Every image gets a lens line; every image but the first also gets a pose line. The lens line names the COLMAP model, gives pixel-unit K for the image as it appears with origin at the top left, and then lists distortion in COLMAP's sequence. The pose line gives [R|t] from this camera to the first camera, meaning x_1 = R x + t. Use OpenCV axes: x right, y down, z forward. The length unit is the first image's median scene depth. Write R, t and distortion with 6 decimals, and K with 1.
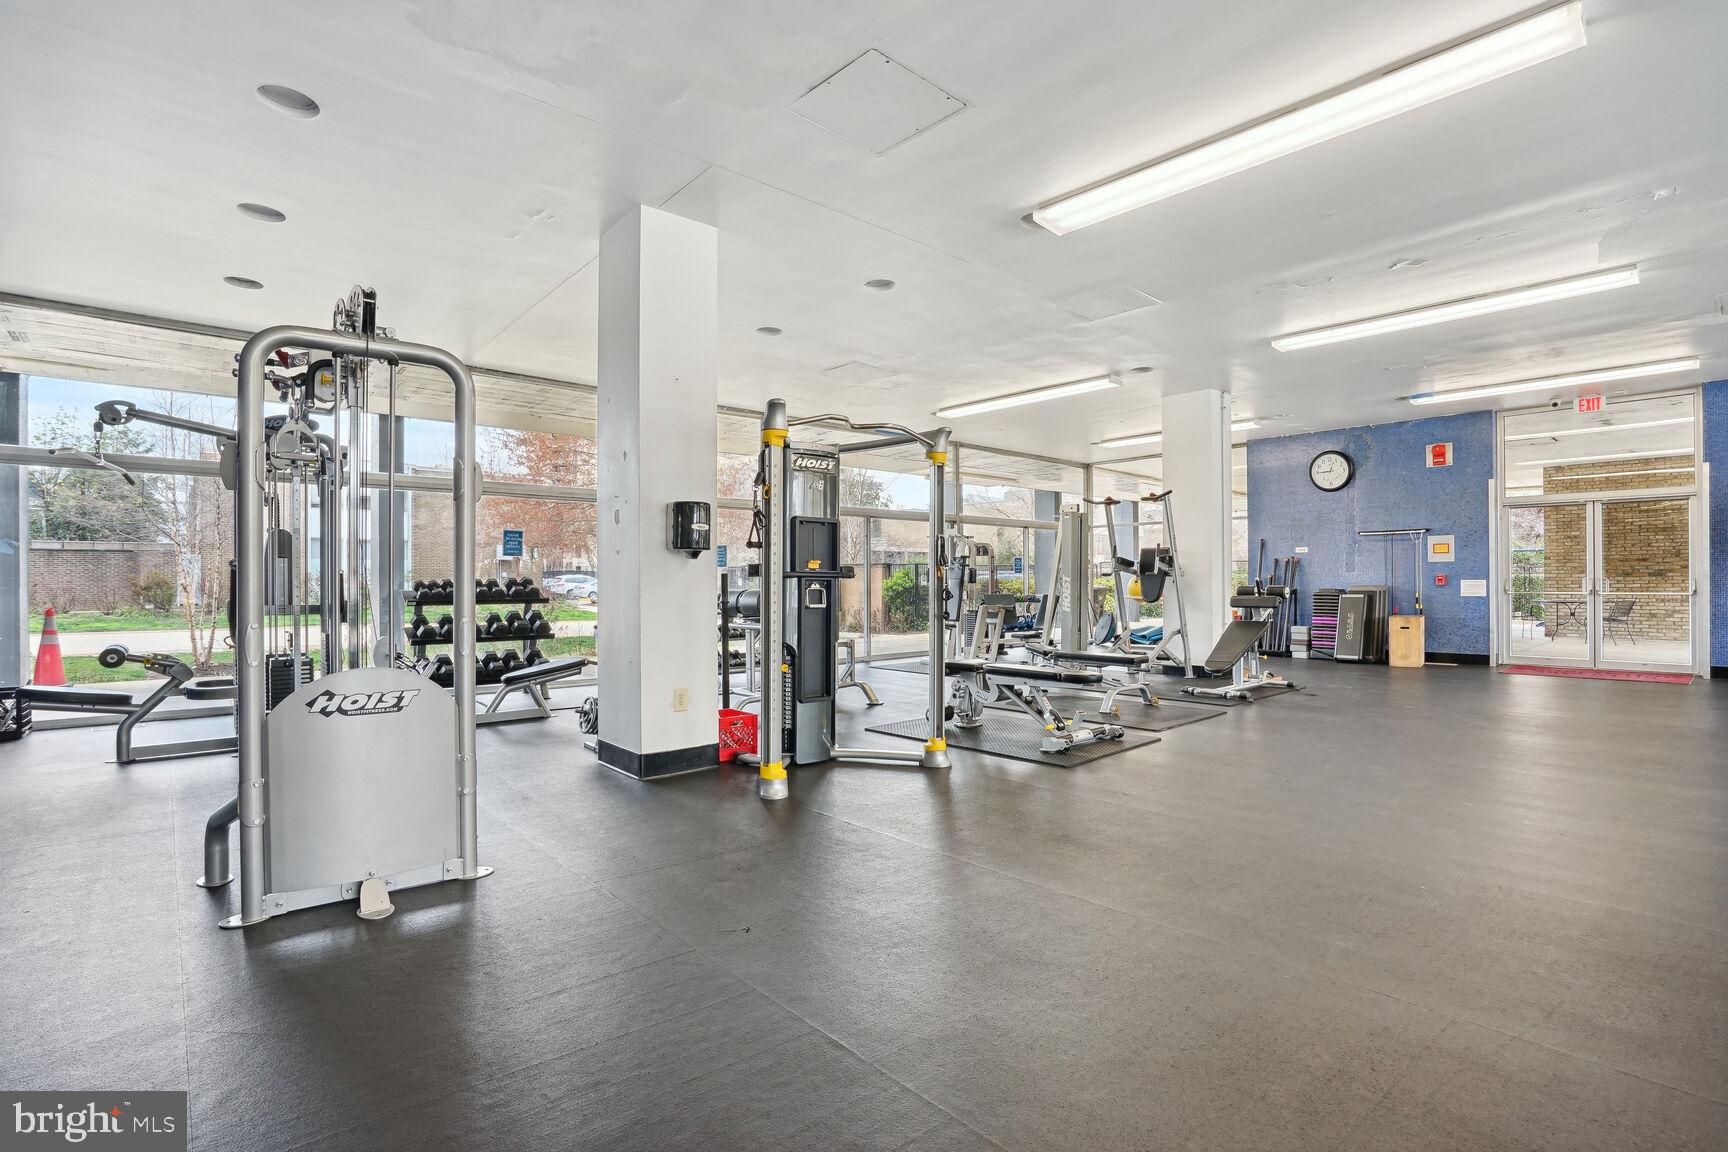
lens RADIAL K [[801.0, 0, 859.5], [0, 801.0, 575.4], [0, 0, 1]] dist [-0.003315, -0.000050]
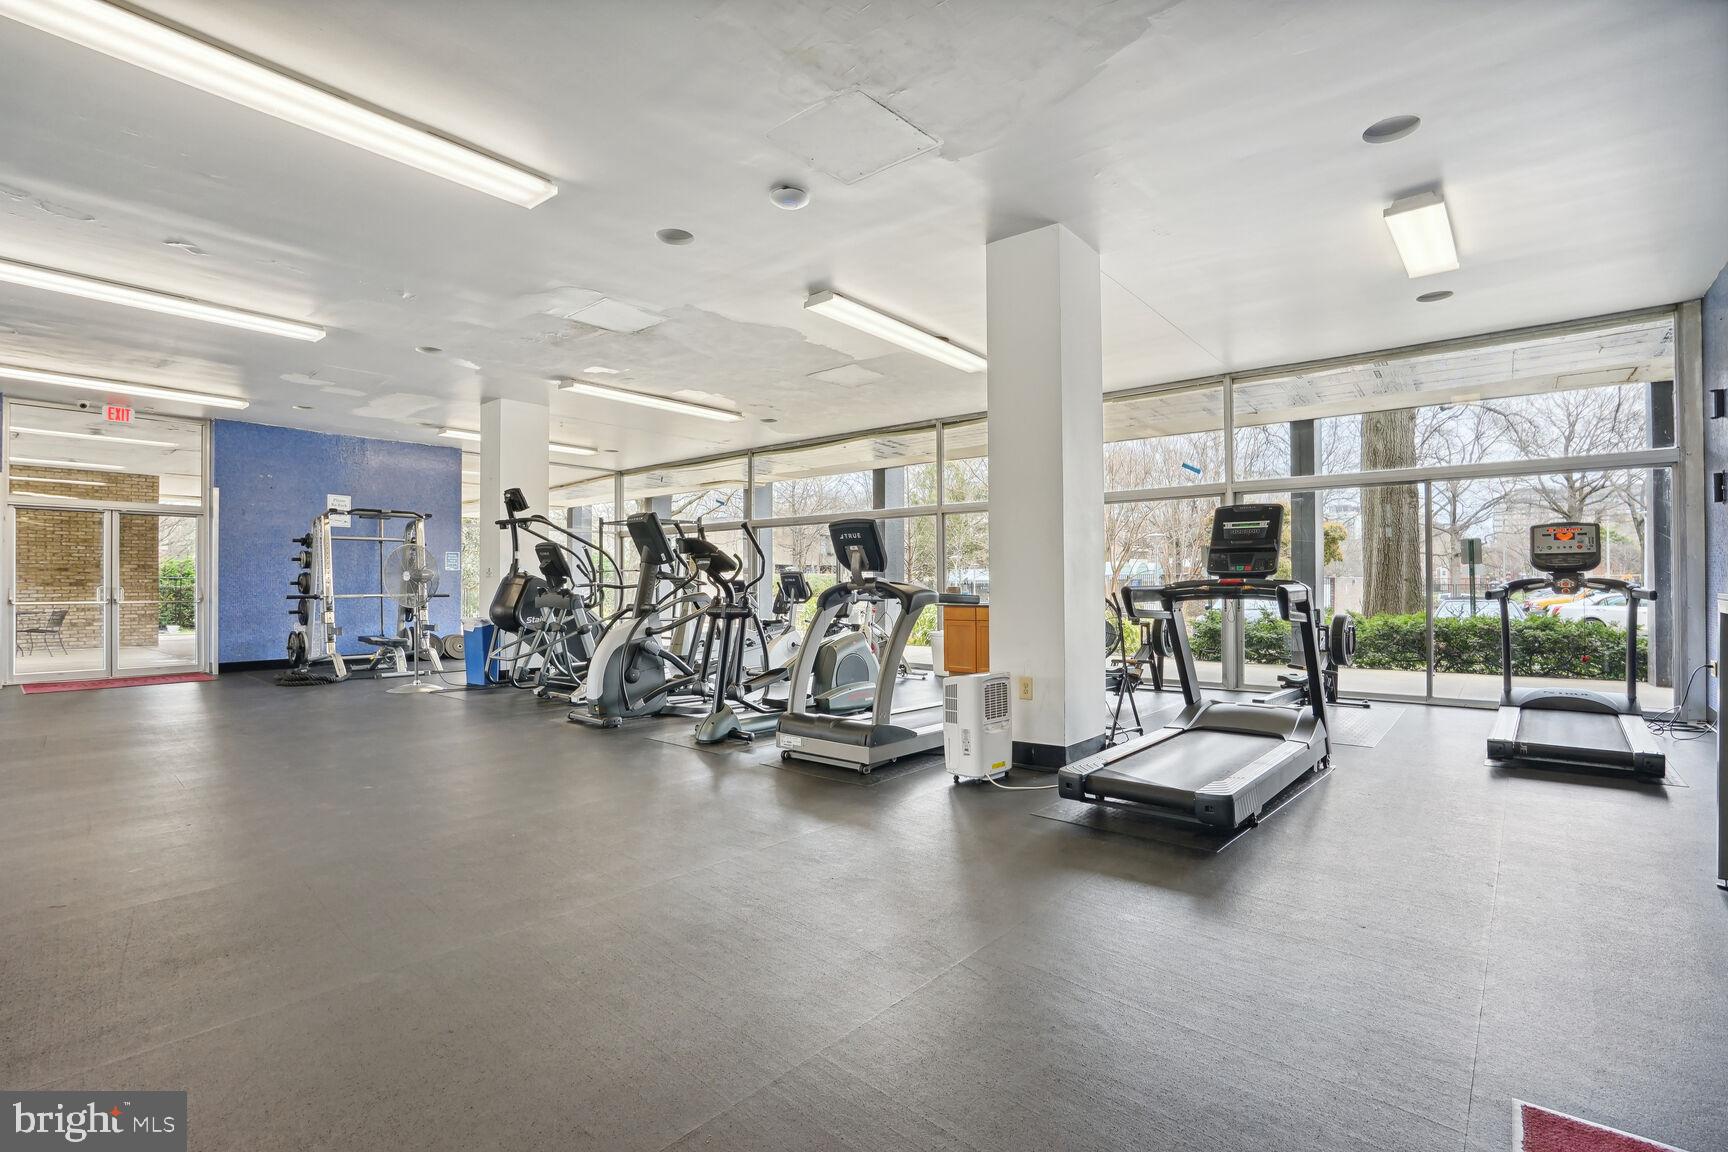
lens RADIAL K [[801.0, 0, 860.2], [0, 801.0, 580.7], [0, 0, 1]] dist [-0.003315, -0.000050]
pose [[-0.102260, 0.009099, 0.994716, -0.172319], [-0.002365, 0.999953, -0.009390, 0.002256], [-0.994755, -0.003313, -0.102234, 0.173361]]
